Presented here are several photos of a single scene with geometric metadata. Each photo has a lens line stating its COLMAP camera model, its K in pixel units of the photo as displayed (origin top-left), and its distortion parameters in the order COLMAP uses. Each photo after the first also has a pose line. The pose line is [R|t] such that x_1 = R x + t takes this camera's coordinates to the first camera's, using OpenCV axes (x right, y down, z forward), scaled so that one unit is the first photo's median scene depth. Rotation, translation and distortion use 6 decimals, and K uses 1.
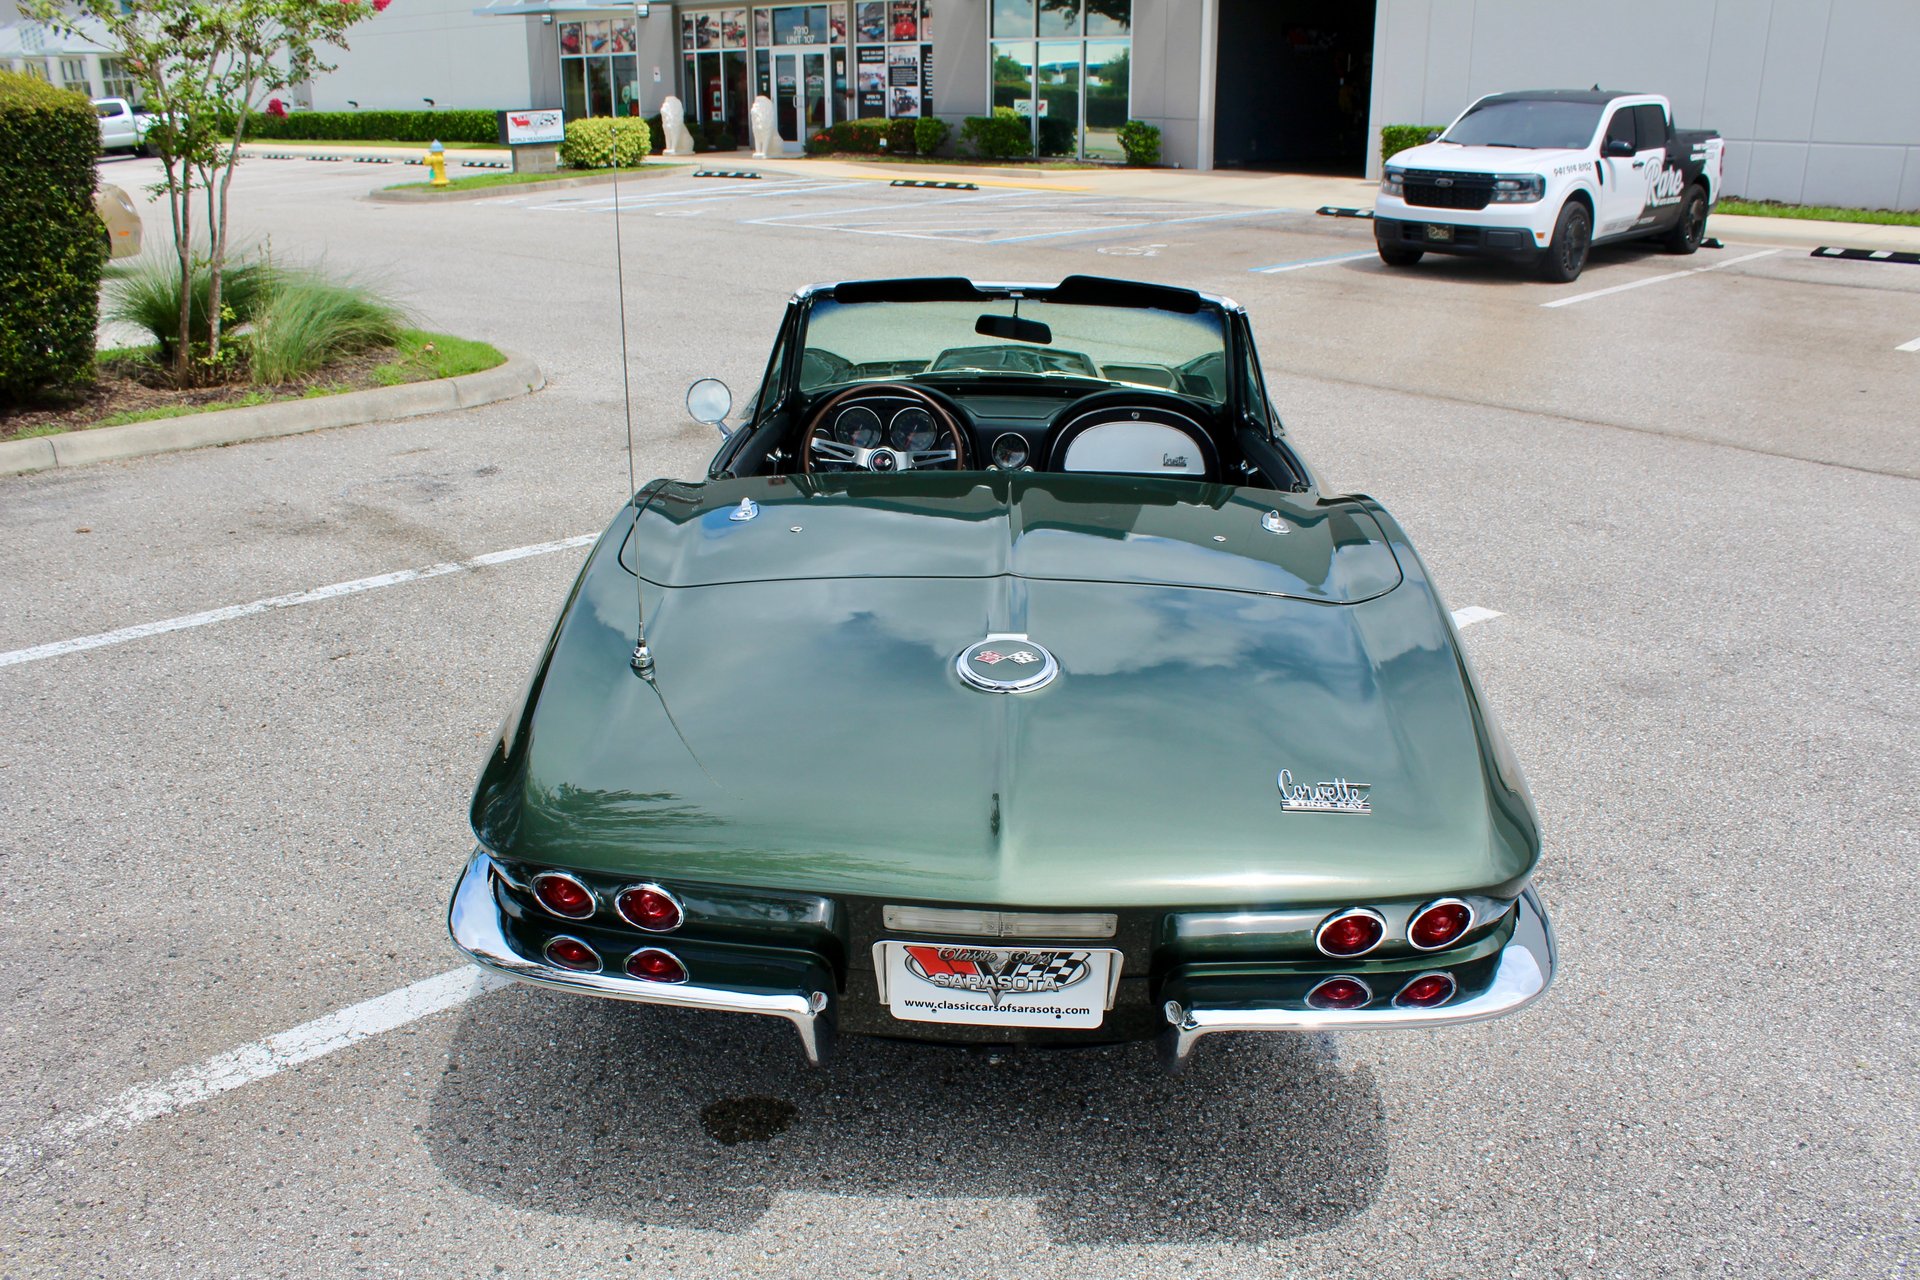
lens RADIAL K [[1598.0, 0, 958.6], [0, 1598.0, 649.0], [0, 0, 1]] dist [-0.165951, 0.141838]
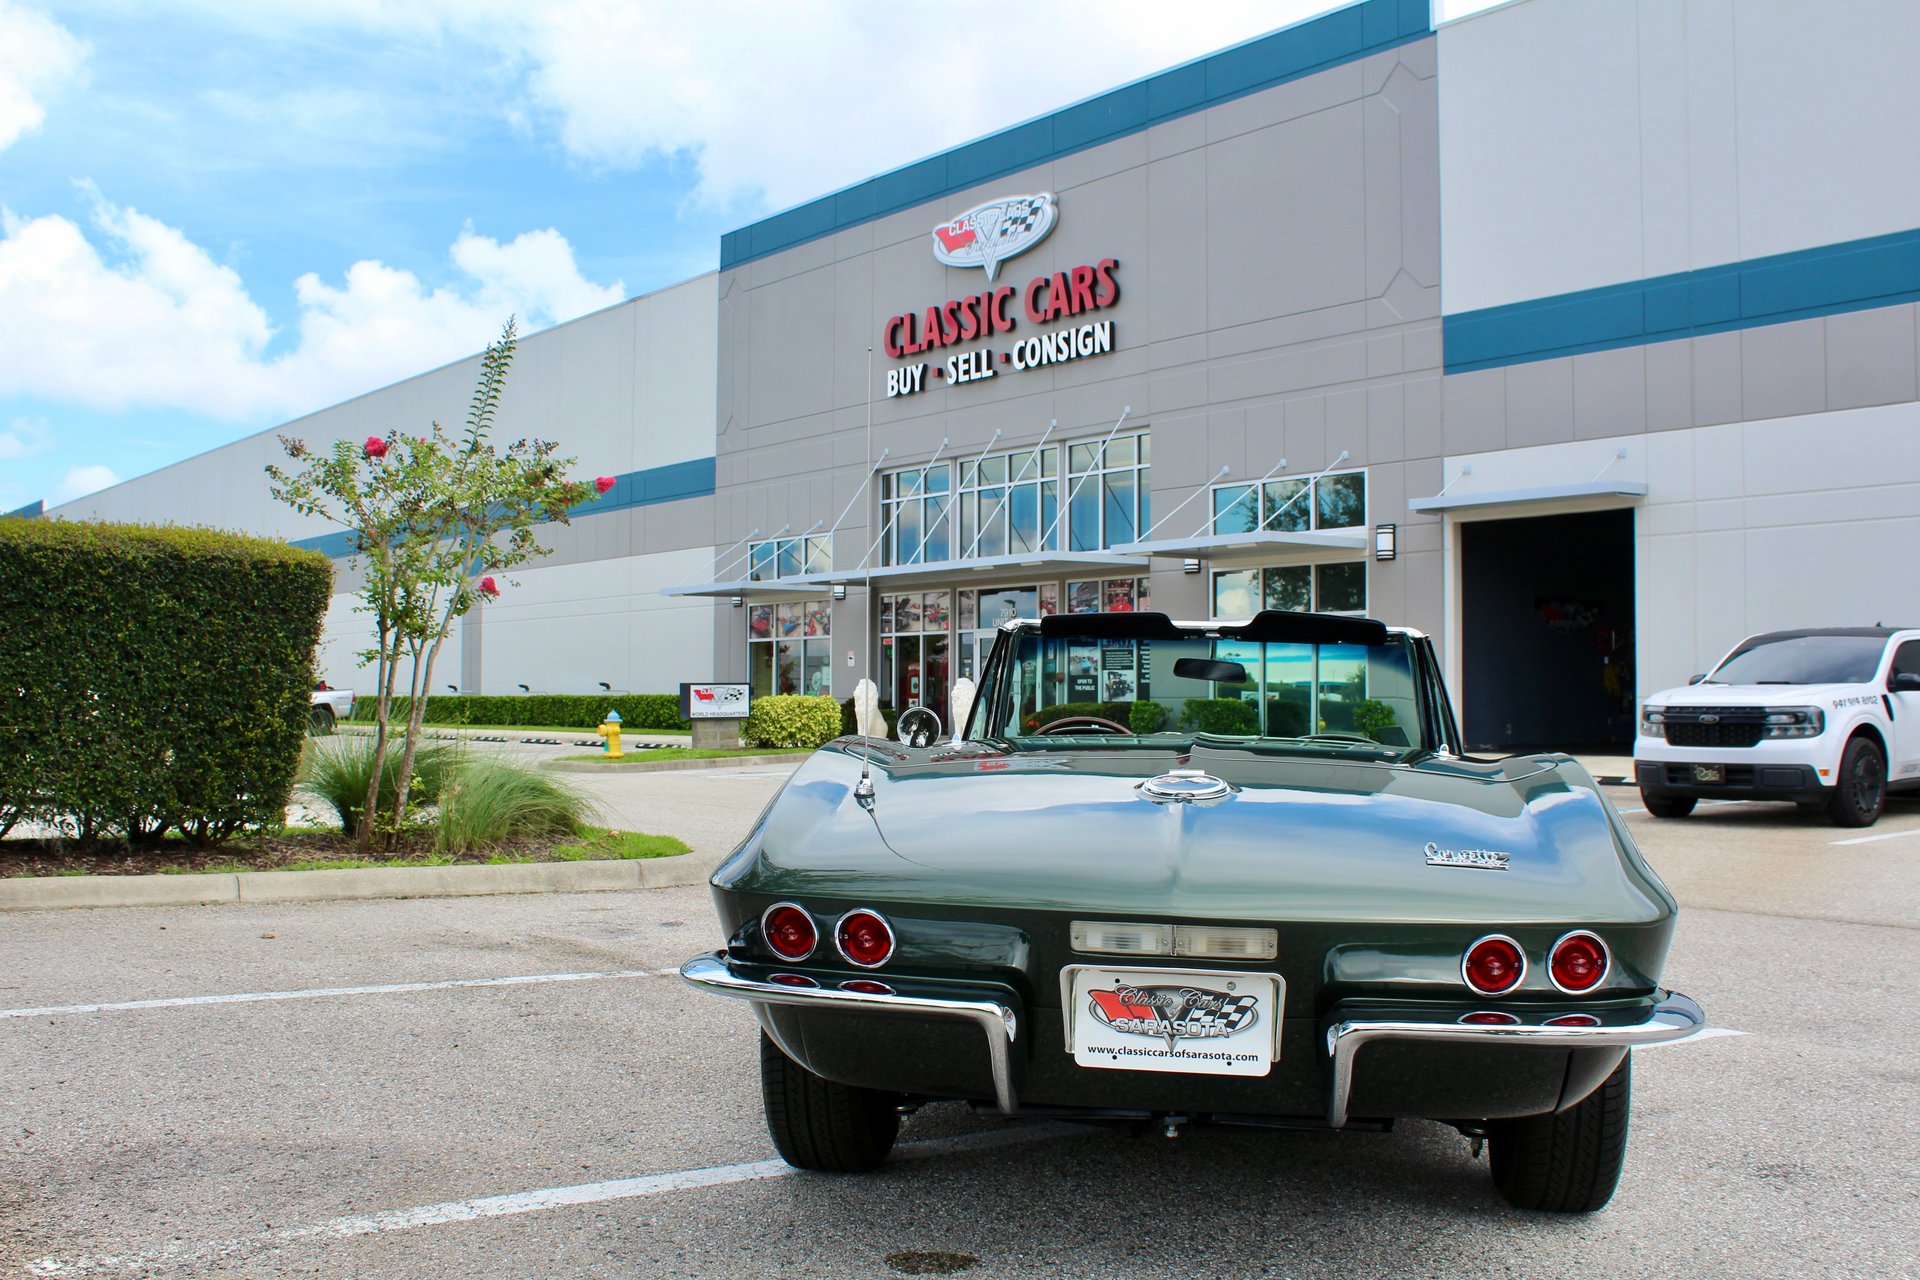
lens RADIAL K [[1857.7, 0, 959.7], [0, 1857.7, 647.1], [0, 0, 1]] dist [-0.098040, 0.000000]
pose [[0.992939, 0.002414, -0.118600, 0.008275], [-0.045784, 0.930124, -0.364380, 0.124931], [0.109434, 0.367237, 0.923667, -0.083360]]
